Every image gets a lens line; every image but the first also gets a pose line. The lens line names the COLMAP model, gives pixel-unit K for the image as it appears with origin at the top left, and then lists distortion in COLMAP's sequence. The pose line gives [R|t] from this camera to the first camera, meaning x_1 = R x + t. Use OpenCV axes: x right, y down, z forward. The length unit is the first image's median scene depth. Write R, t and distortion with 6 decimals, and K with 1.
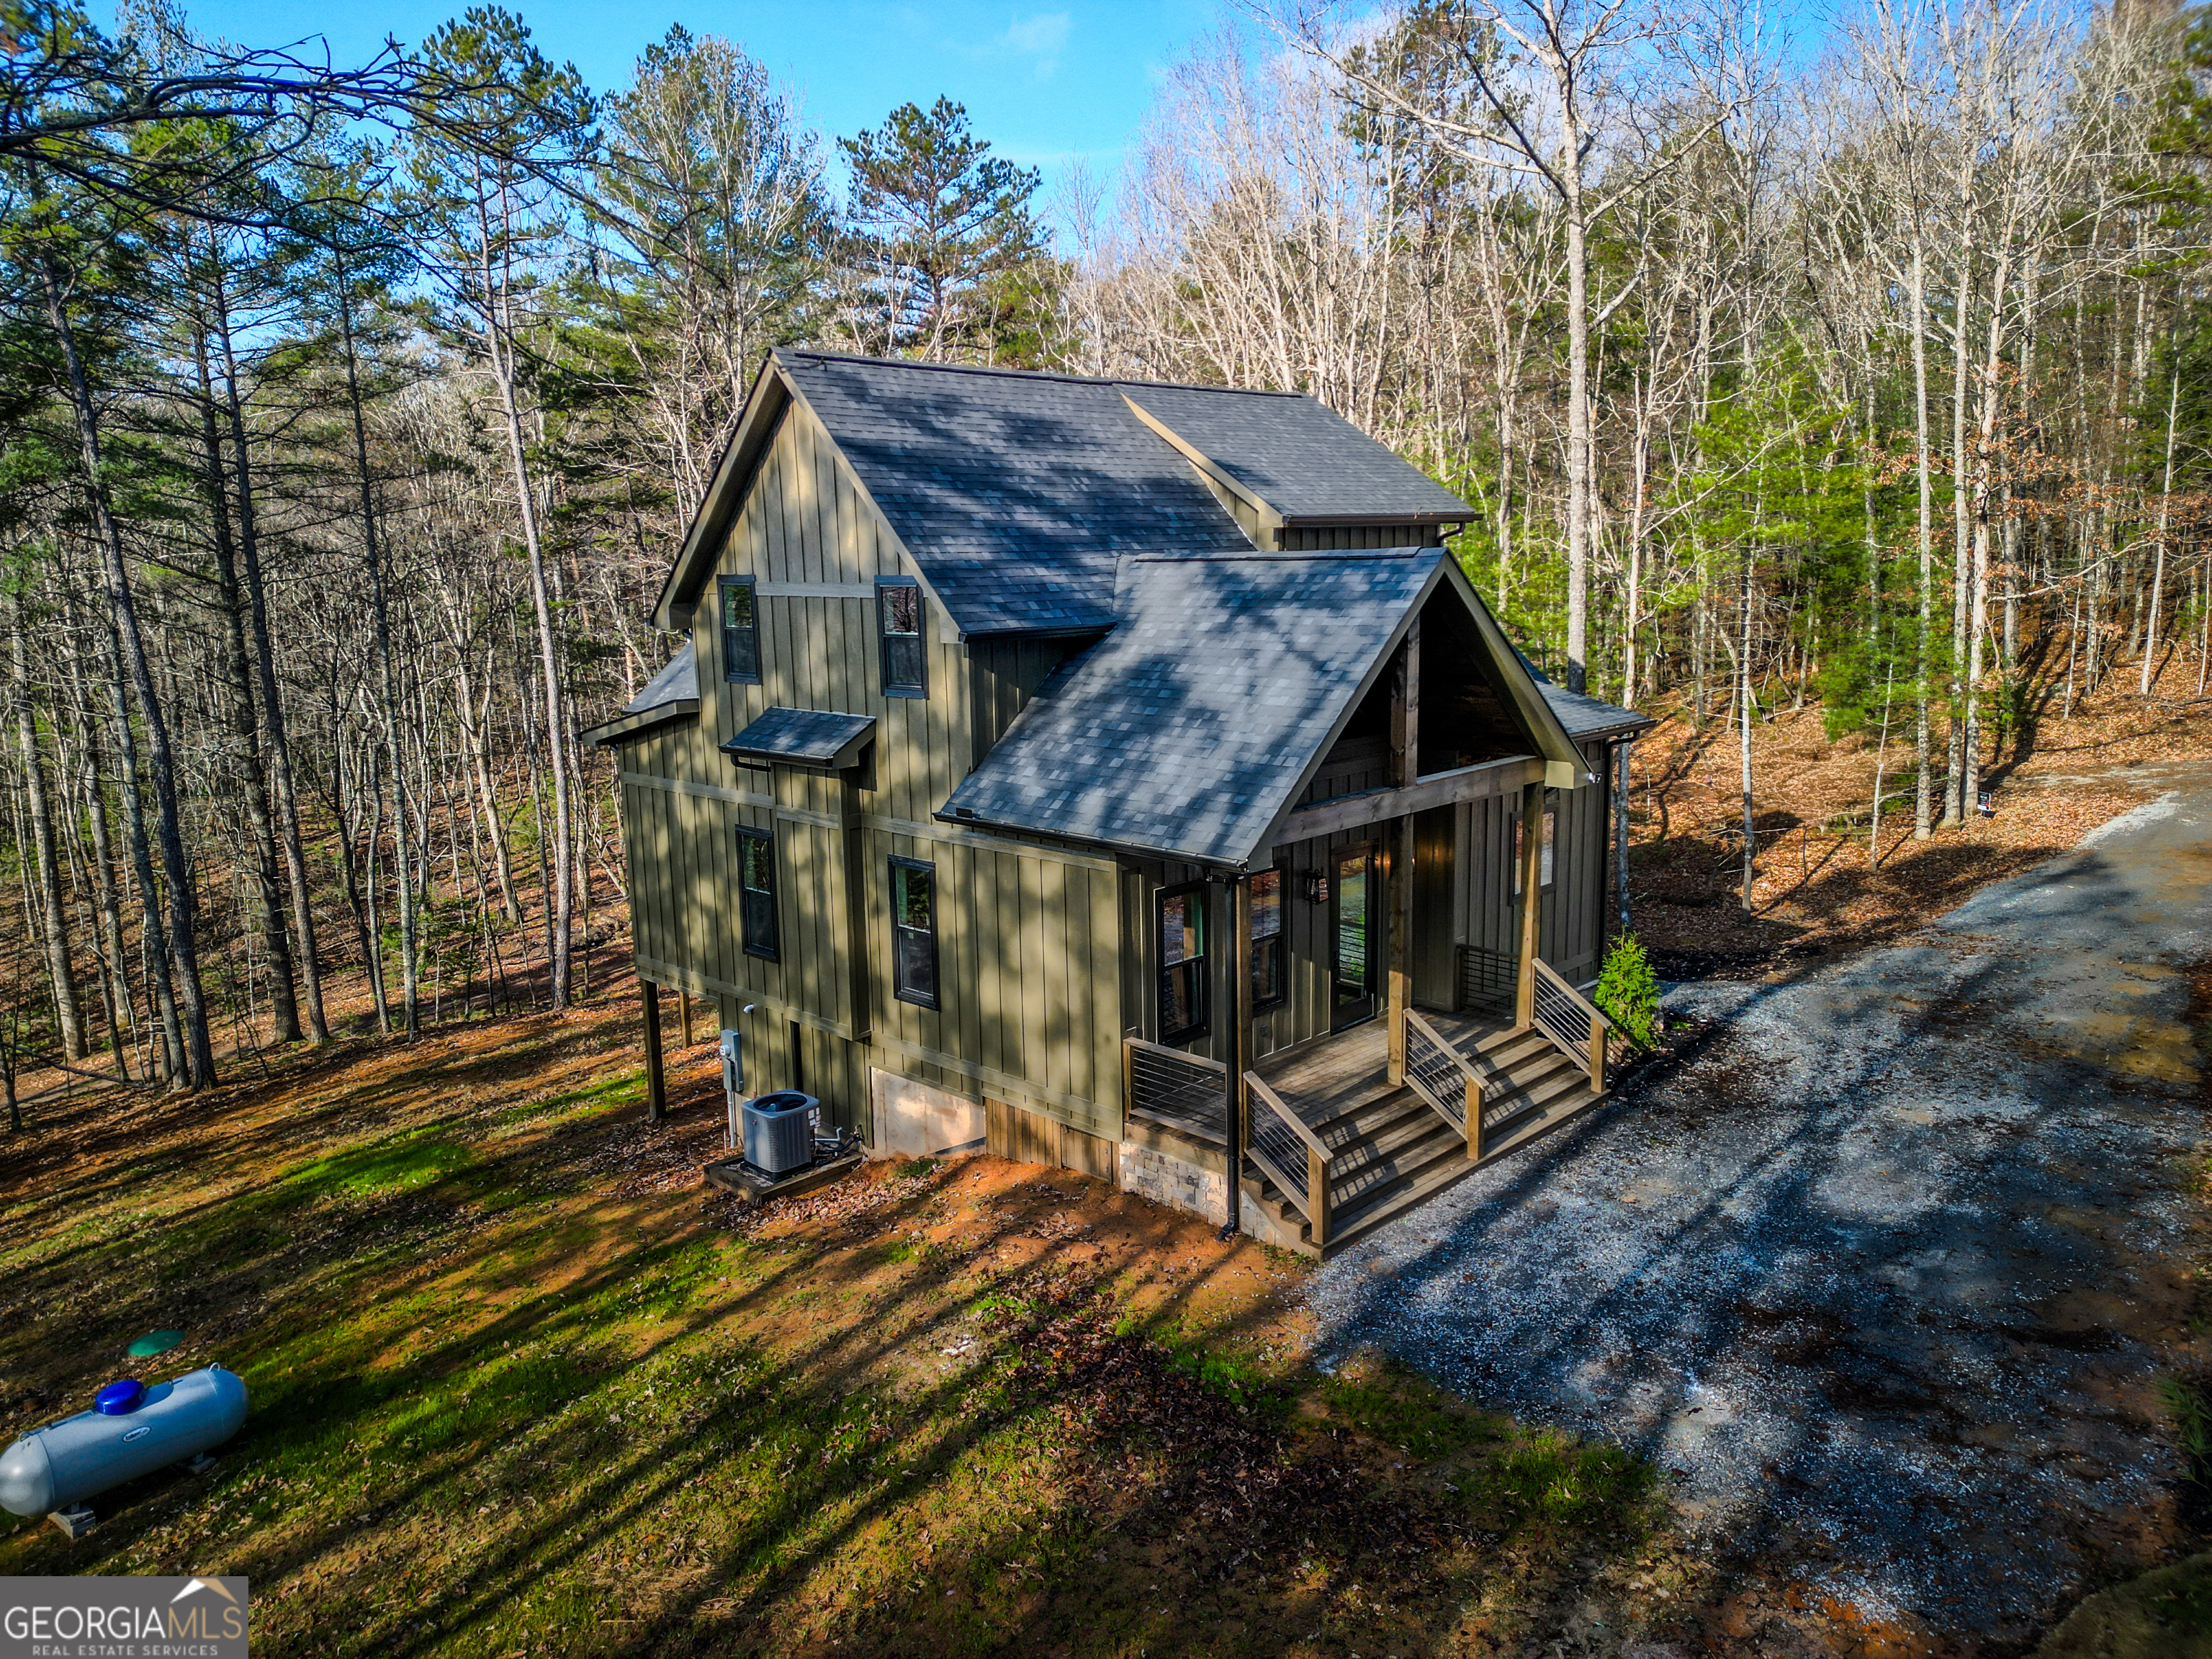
lens RADIAL K [[1554.5, 0, 1106.0], [0, 1554.5, 829.5], [0, 0, 1]] dist [0.000968, -0.000743]
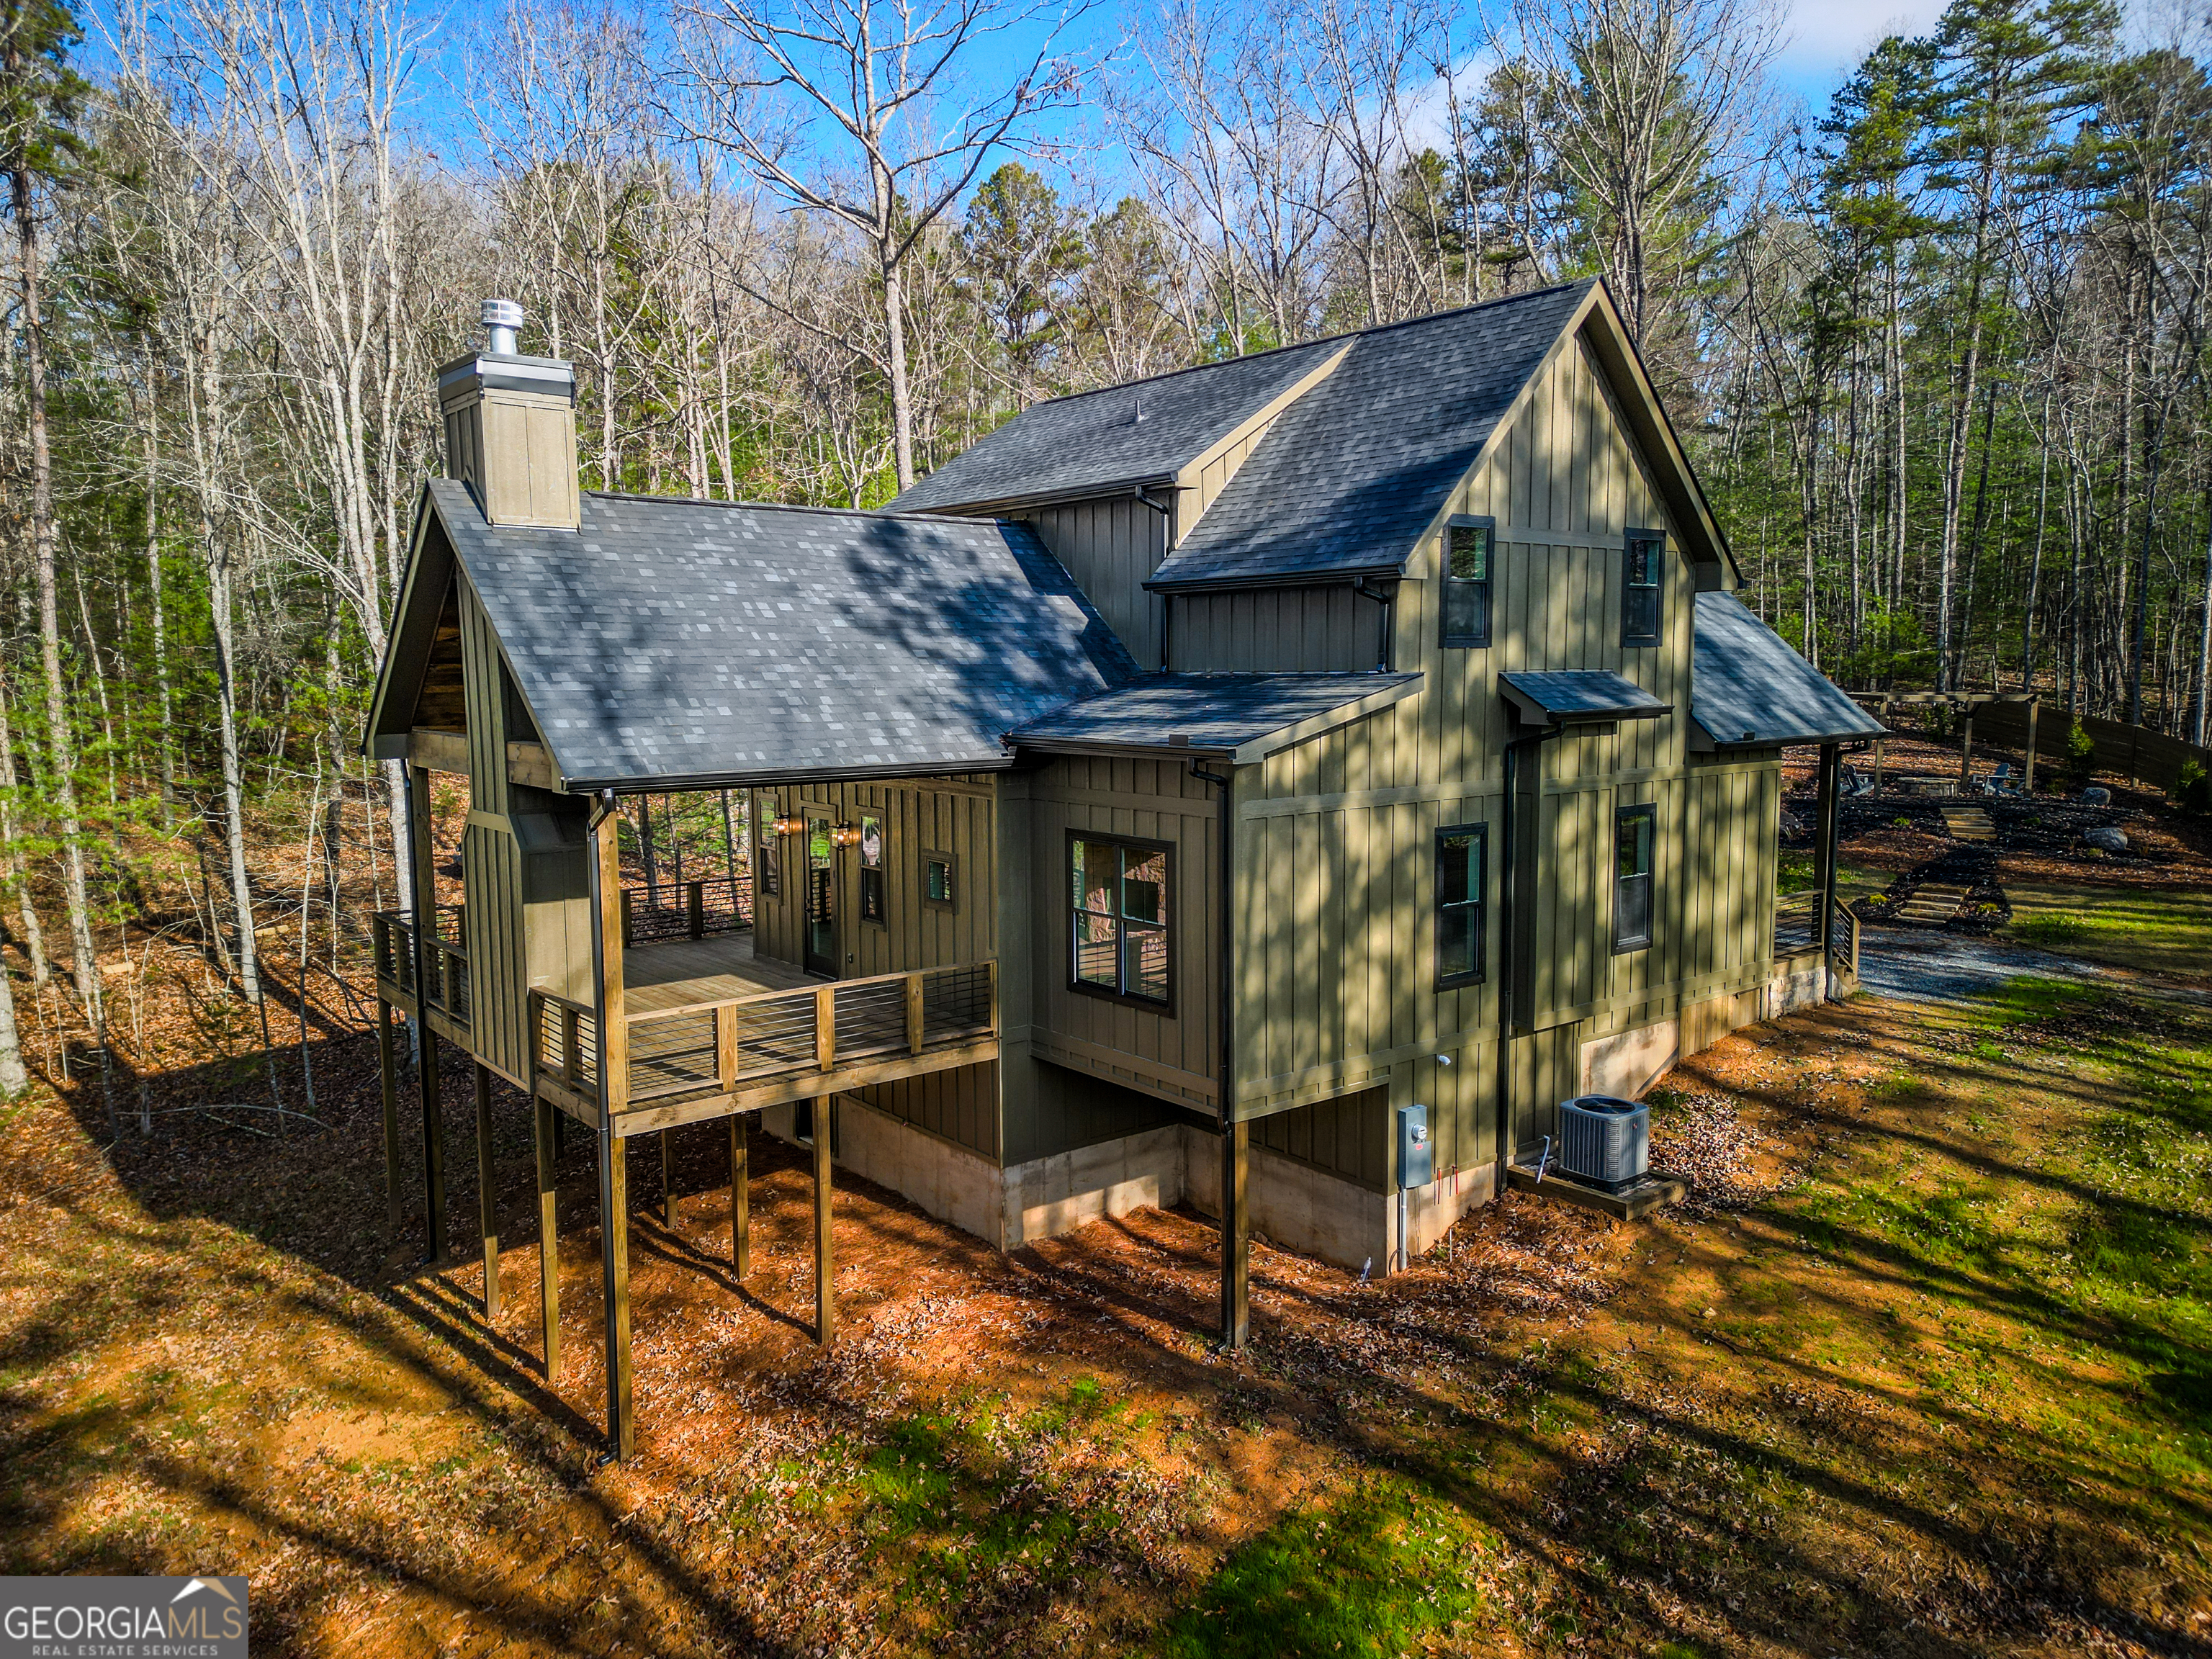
lens RADIAL K [[1554.5, 0, 1106.0], [0, 1554.5, 829.5], [0, 0, 1]] dist [0.000968, -0.000743]
pose [[0.136302, -0.081816, 0.987283, -1.146457], [0.195874, 0.979136, 0.054099, -0.087924], [-0.971110, 0.186010, 0.149483, 1.146081]]
